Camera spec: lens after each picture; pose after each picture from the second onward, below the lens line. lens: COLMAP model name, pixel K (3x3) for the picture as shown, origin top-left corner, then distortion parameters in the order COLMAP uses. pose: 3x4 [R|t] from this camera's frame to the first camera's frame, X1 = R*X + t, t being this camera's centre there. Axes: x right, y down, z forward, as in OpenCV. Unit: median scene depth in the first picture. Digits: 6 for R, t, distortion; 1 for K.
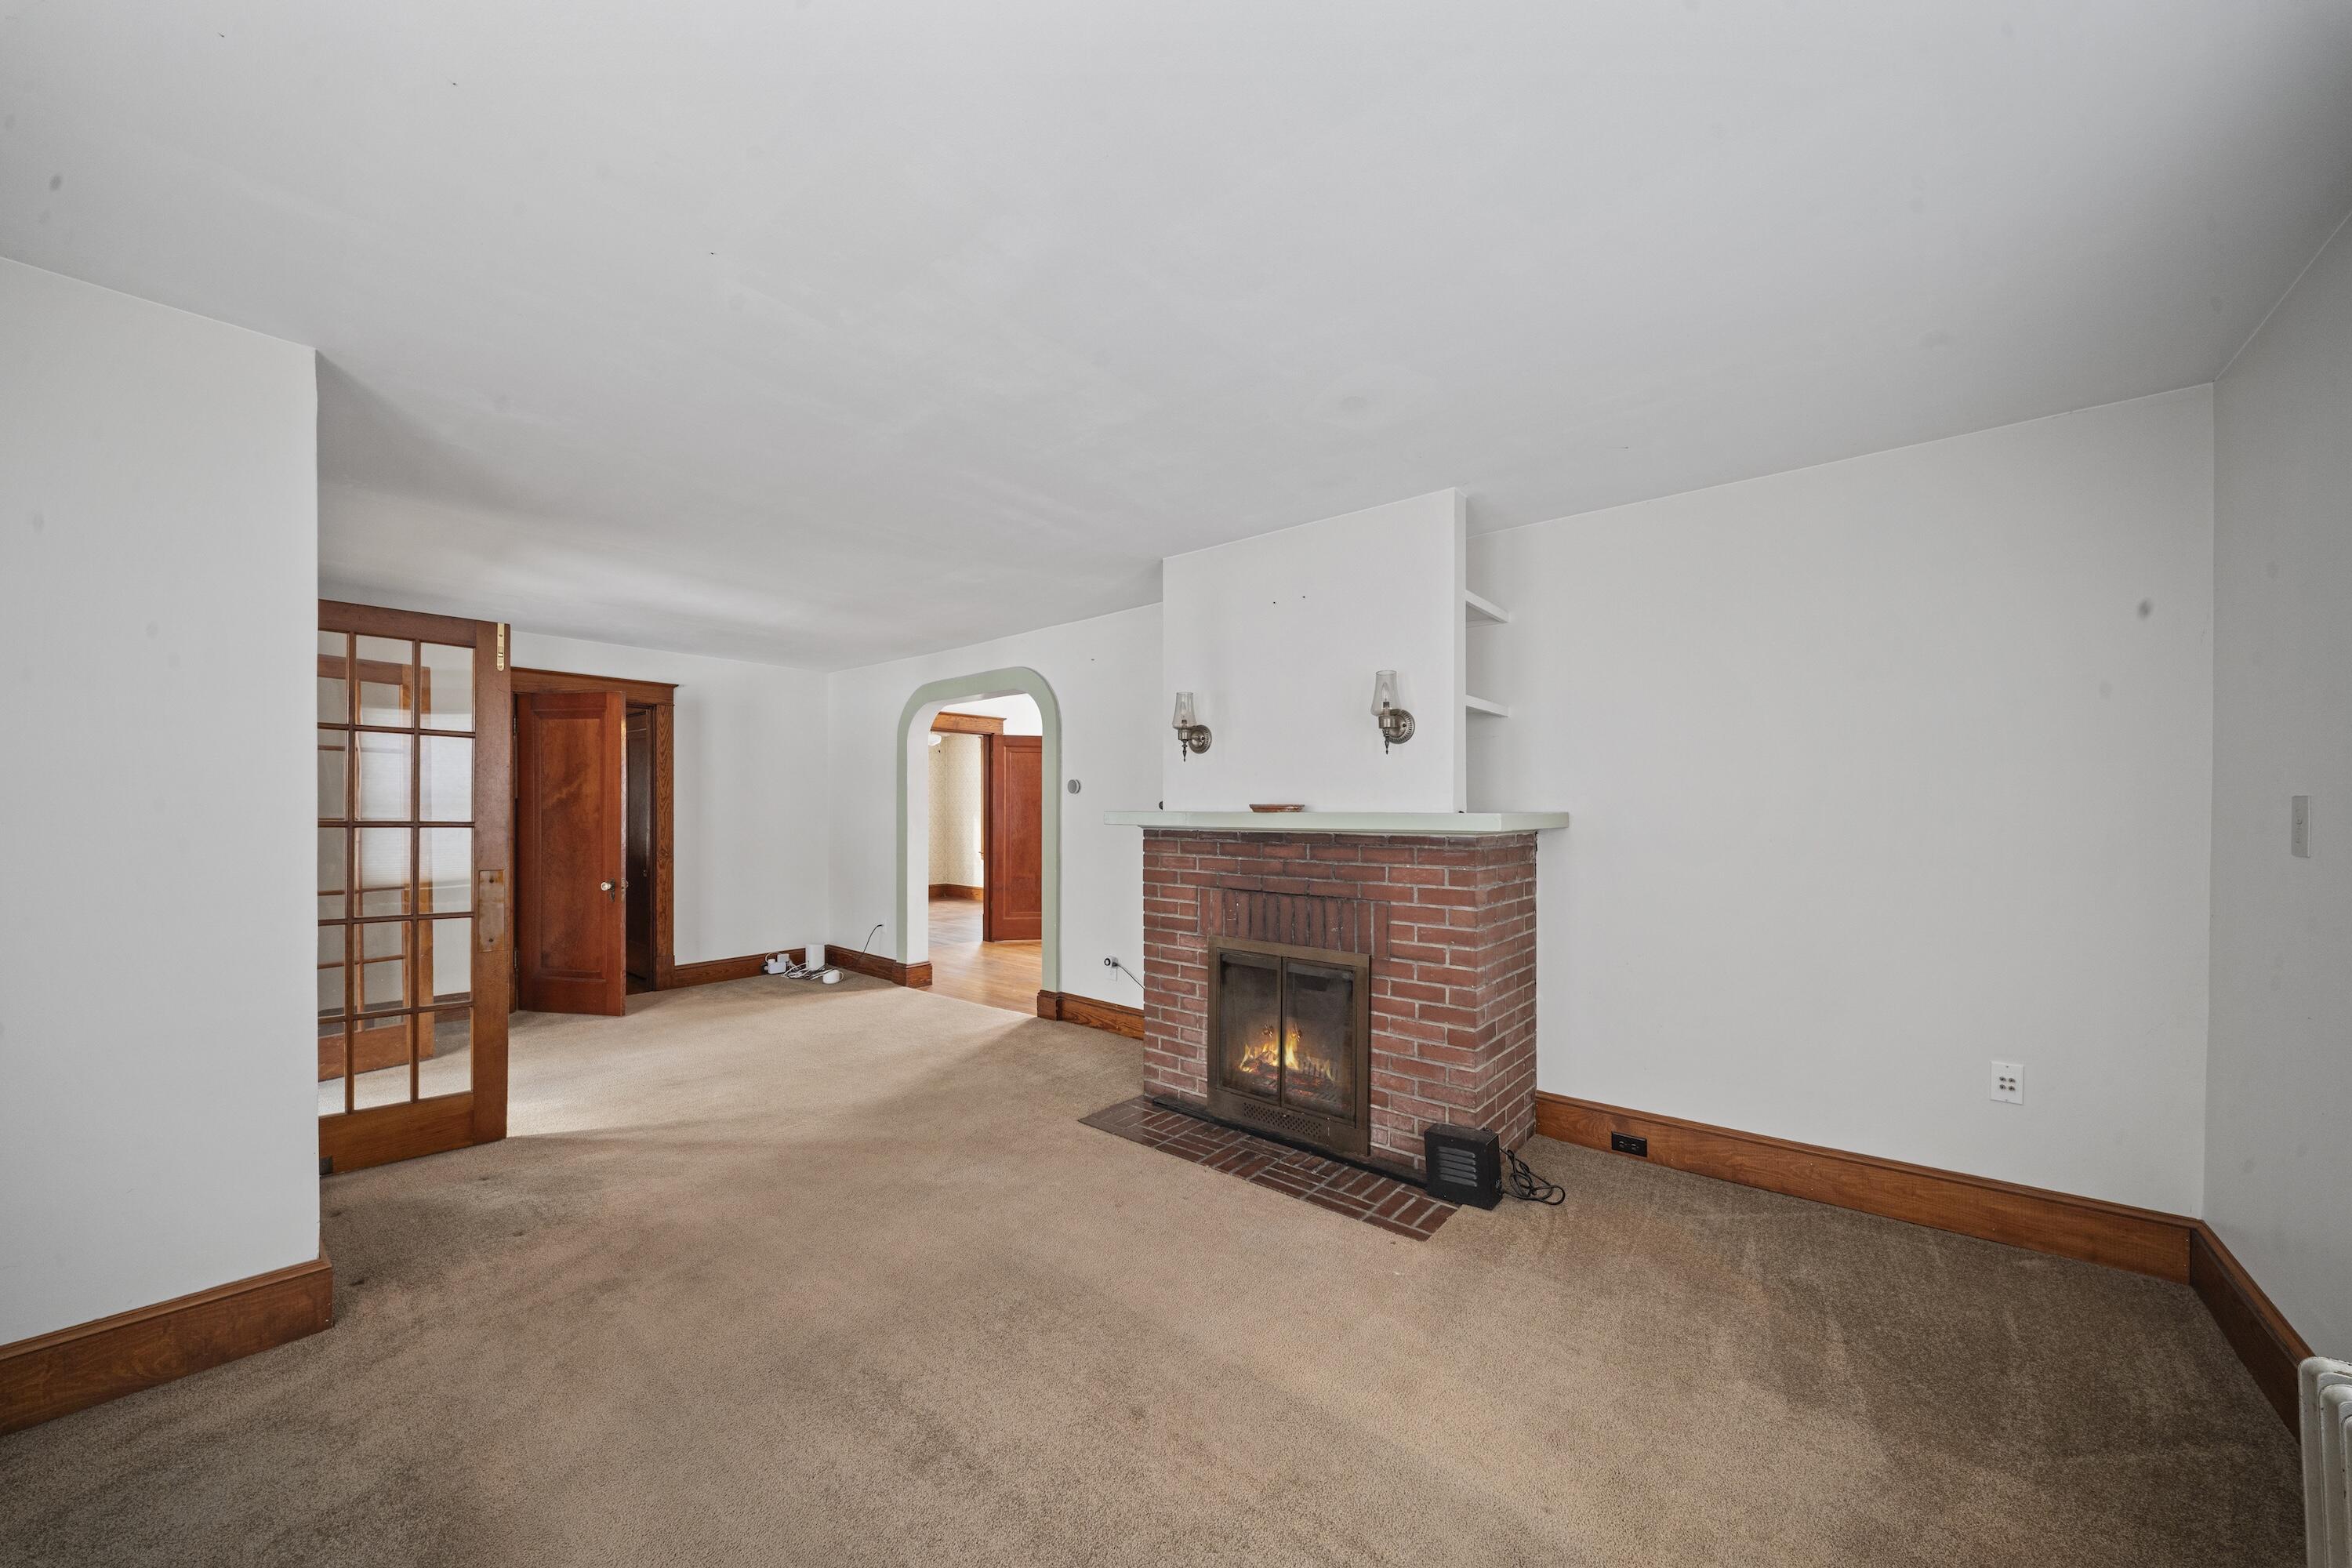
lens RADIAL K [[839.0, 0, 1146.9], [0, 839.0, 810.8], [0, 0, 1]] dist [0.000341, -0.002435]
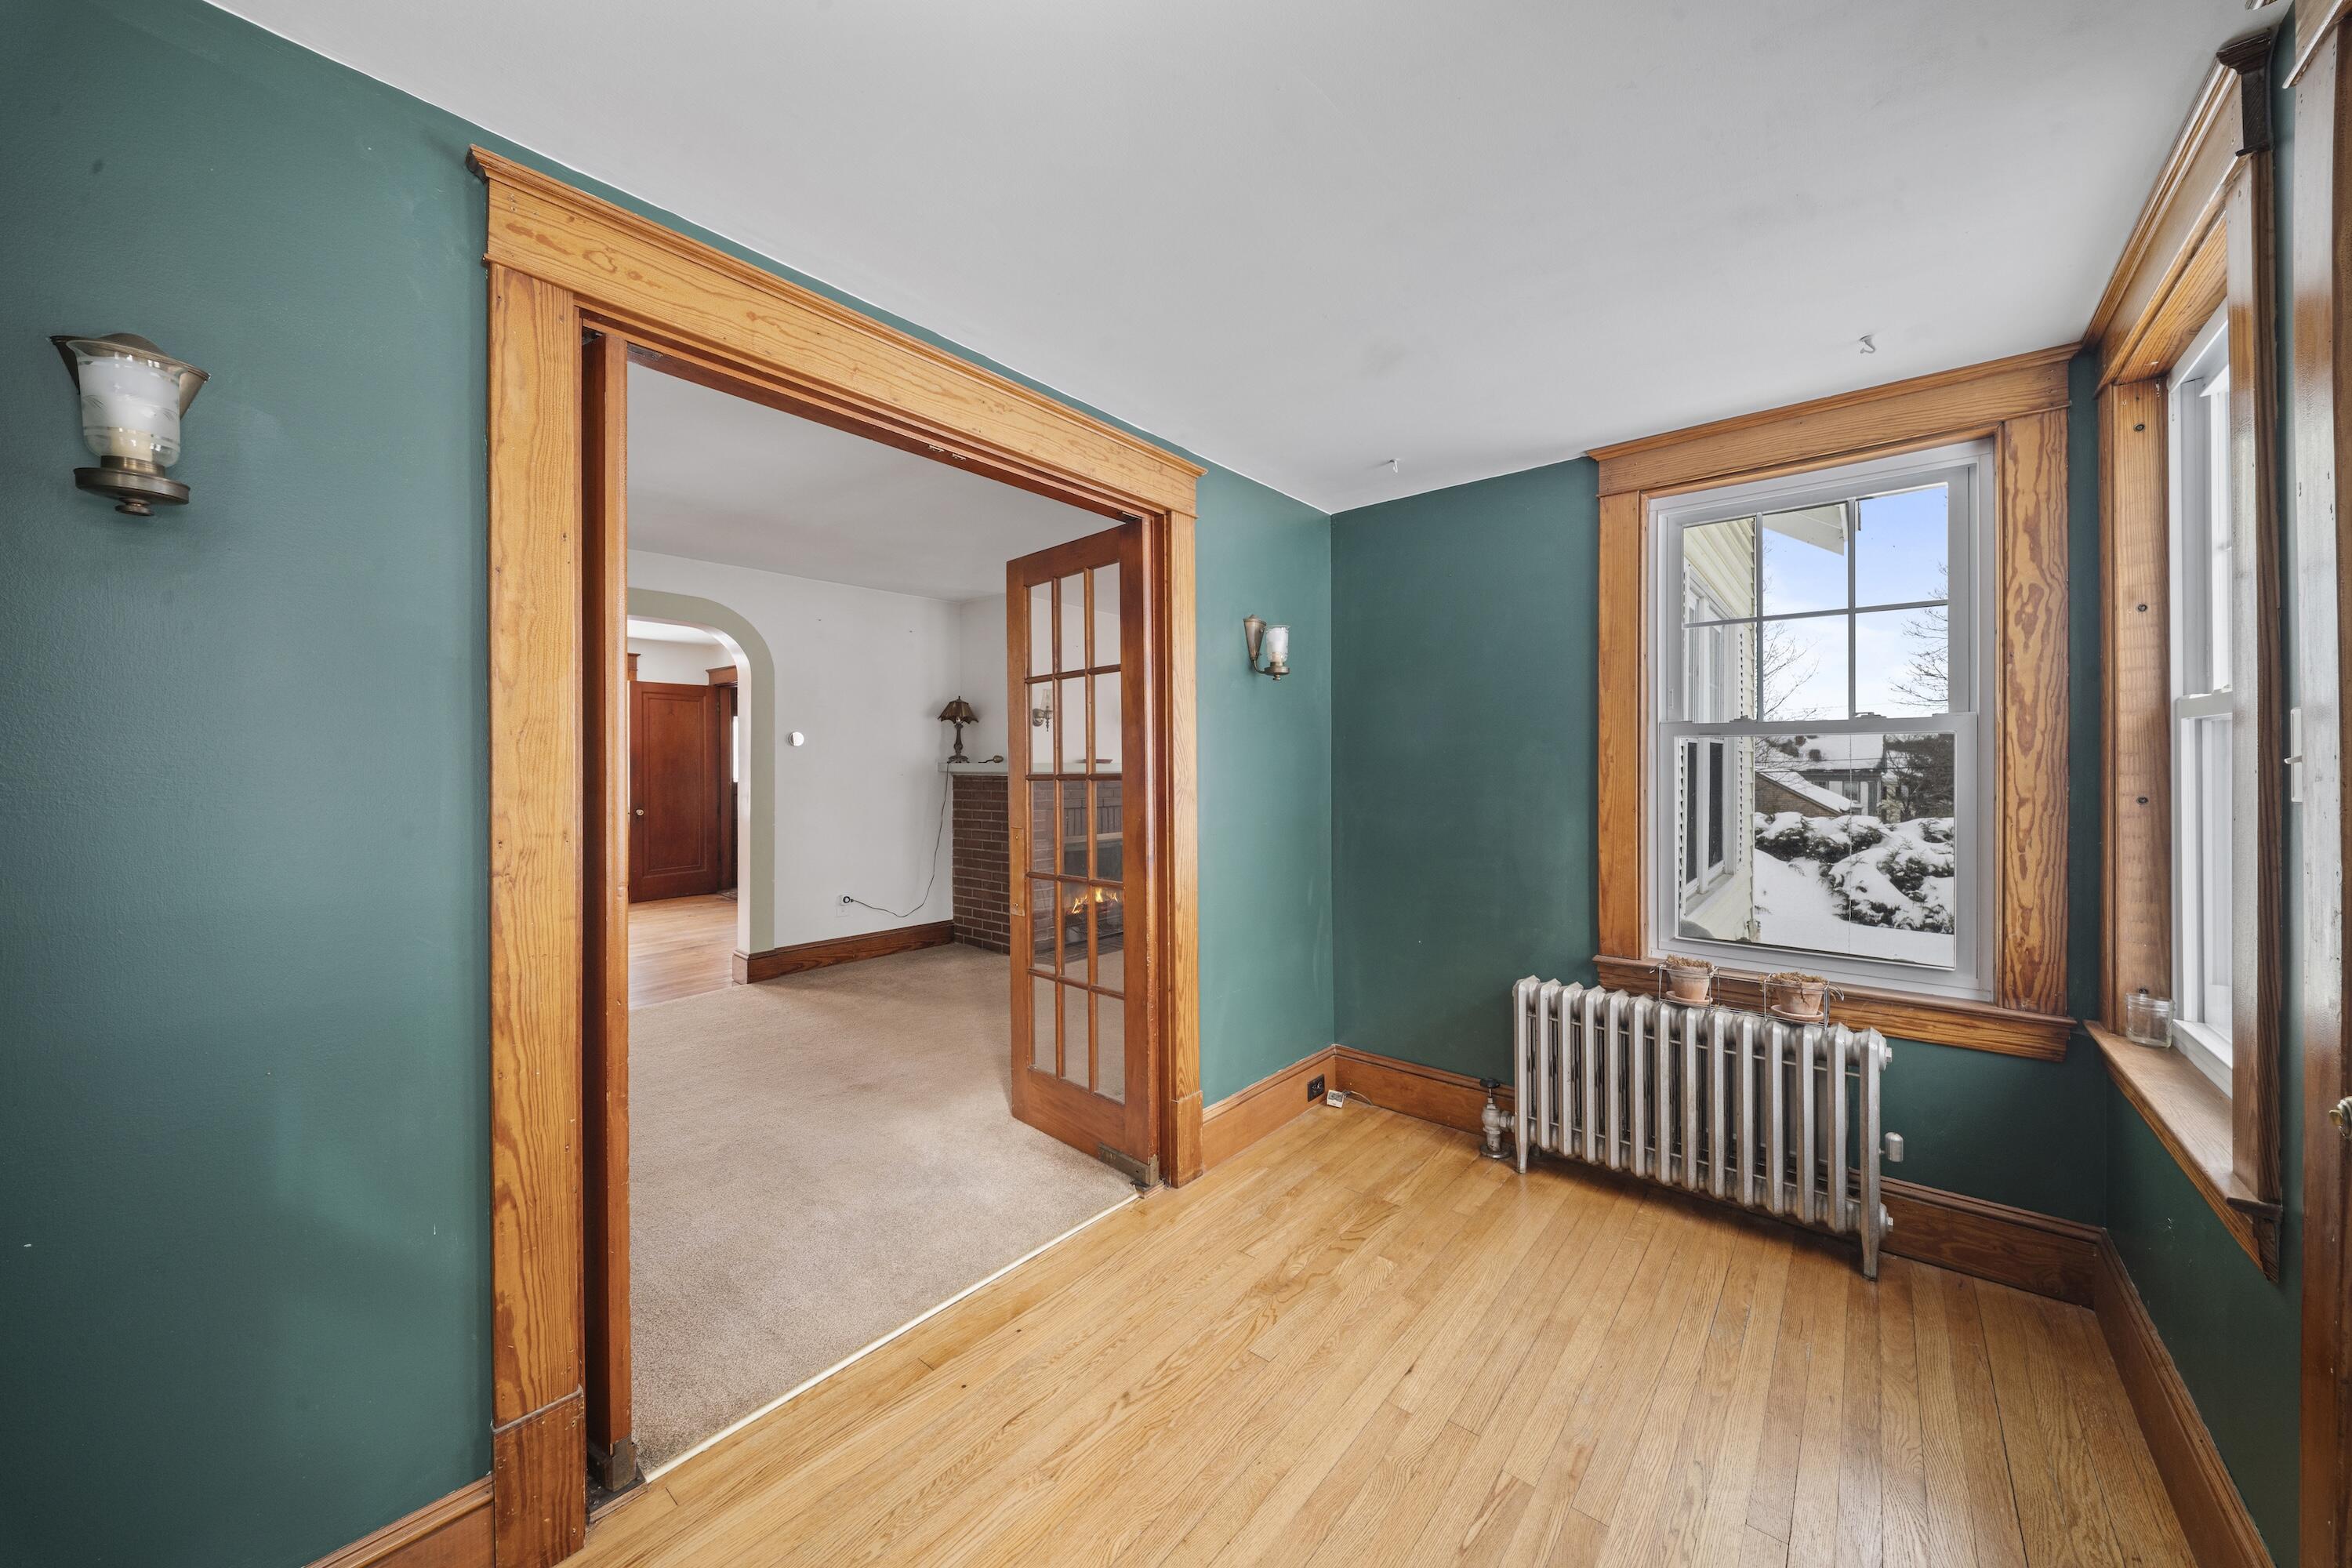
lens RADIAL K [[839.0, 0, 1174.3], [0, 839.0, 773.3], [0, 0, 1]] dist [0.000341, -0.002435]
pose [[-0.013261, -0.001742, 0.999911, -1.629697], [-0.001313, 0.999998, 0.001725, 0.014593], [-0.999911, -0.001290, -0.013264, 0.822967]]
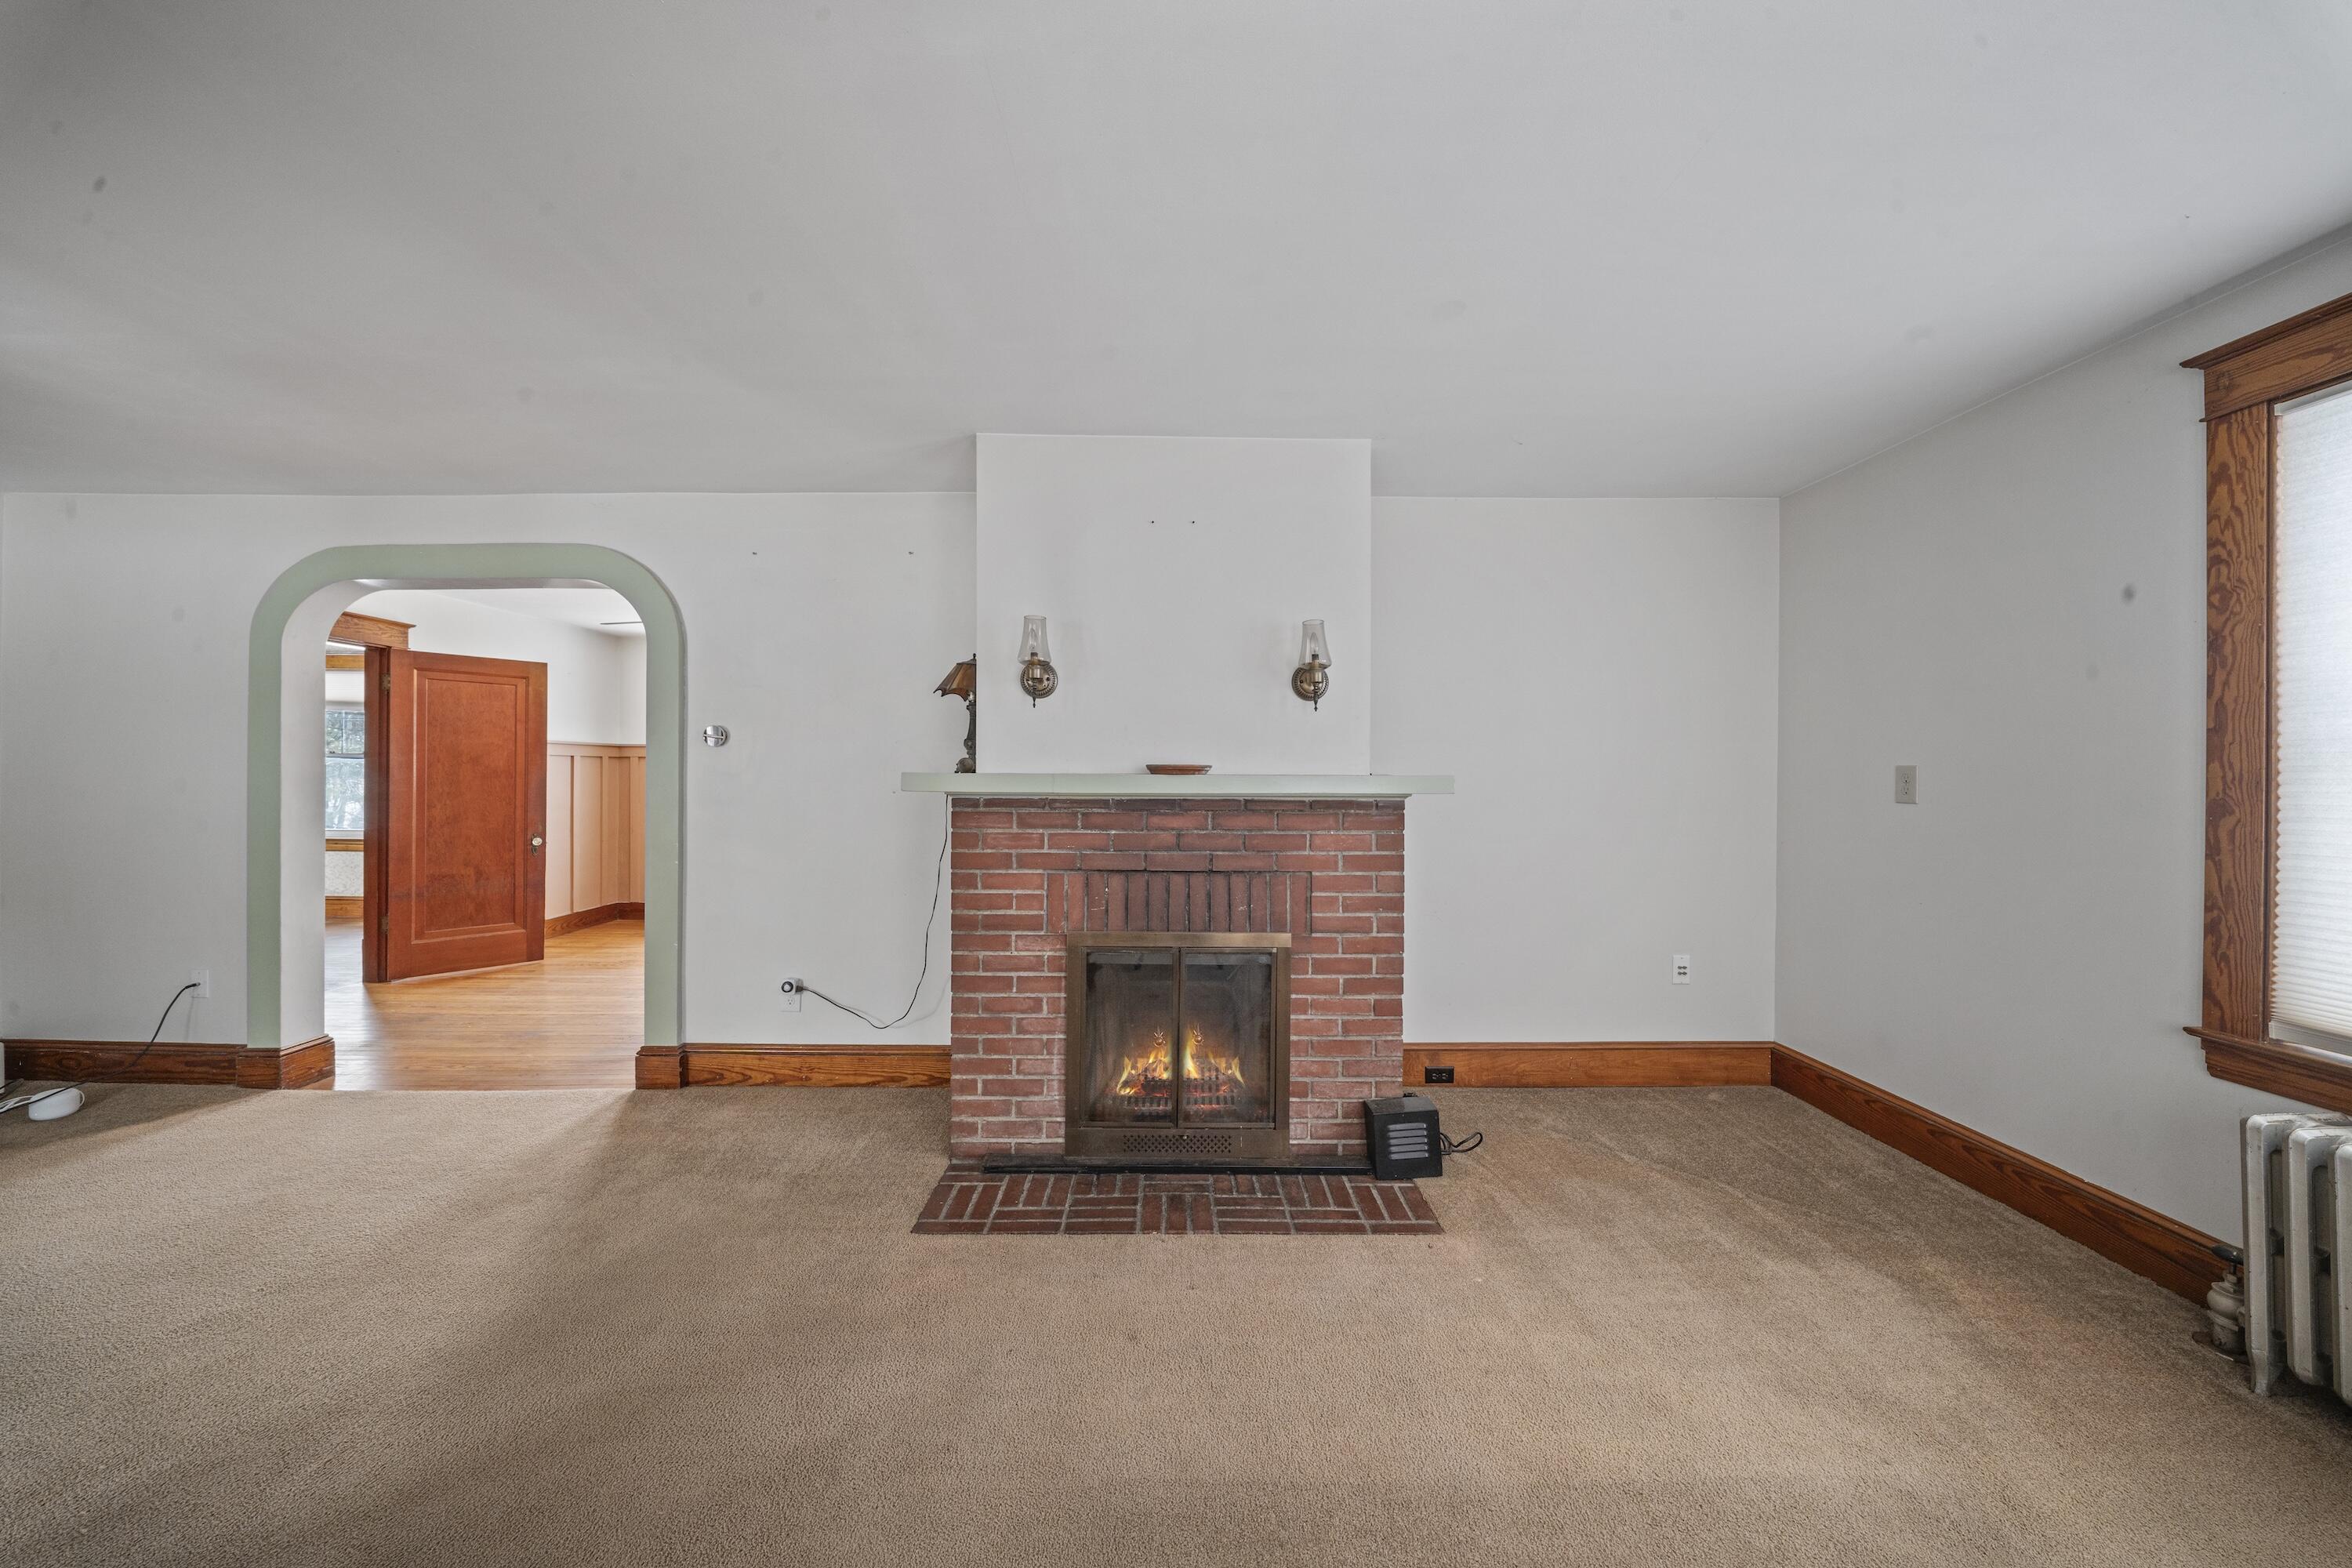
lens RADIAL K [[839.0, 0, 1184.5], [0, 839.0, 770.8], [0, 0, 1]] dist [0.000341, -0.002435]
pose [[0.750239, 0.004734, 0.661150, -0.373957], [-0.002741, 0.999988, -0.004050, 0.001484], [-0.661161, 0.001227, 0.750243, 0.358656]]
